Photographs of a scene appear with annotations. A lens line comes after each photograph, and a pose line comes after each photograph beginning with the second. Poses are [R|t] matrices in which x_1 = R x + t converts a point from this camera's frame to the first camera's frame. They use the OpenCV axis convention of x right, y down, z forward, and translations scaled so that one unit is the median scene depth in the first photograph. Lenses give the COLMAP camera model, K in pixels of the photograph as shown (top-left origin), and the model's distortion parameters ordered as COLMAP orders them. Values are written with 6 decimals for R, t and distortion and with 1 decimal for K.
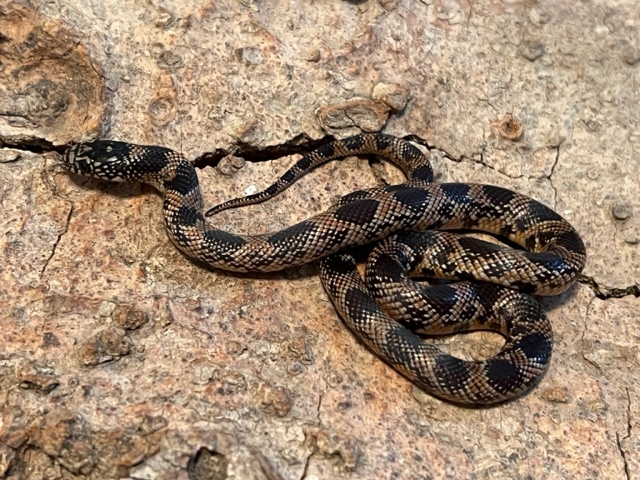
lens RADIAL K [[1105.8, 0, 317.7], [0, 1105.8, 252.8], [0, 0, 1]] dist [0.227690, -1.074222]
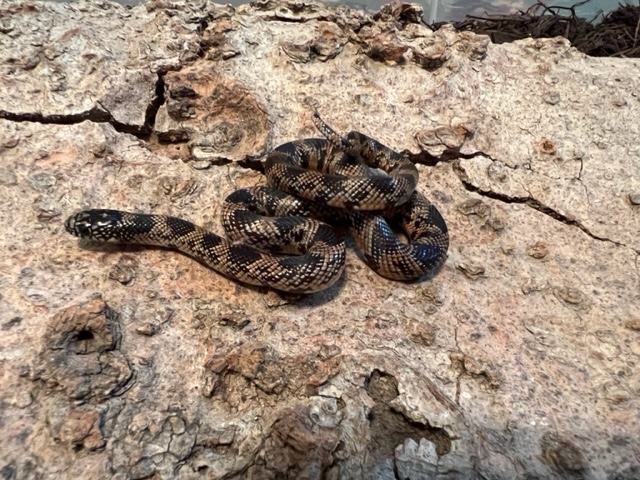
lens RADIAL K [[487.8, 0, 292.2], [0, 487.8, 289.1], [0, 0, 1]] dist [-0.004046, -0.006277]
pose [[0.997608, -0.028176, -0.063129, -0.125715], [0.026907, 0.999420, -0.020862, 0.079285], [0.063681, 0.019114, 0.997787, 0.386850]]
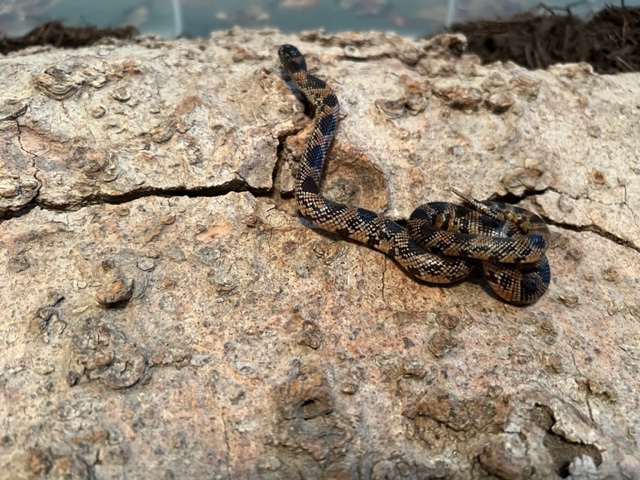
lens RADIAL K [[506.2, 0, 318.7], [0, 506.2, 238.5], [0, 0, 1]] dist [-0.014271, -0.012321]
pose [[0.992140, -0.112739, 0.054290, -0.336623], [0.112283, 0.993611, 0.011385, -0.079119], [-0.055227, -0.005199, 0.998460, 0.251873]]
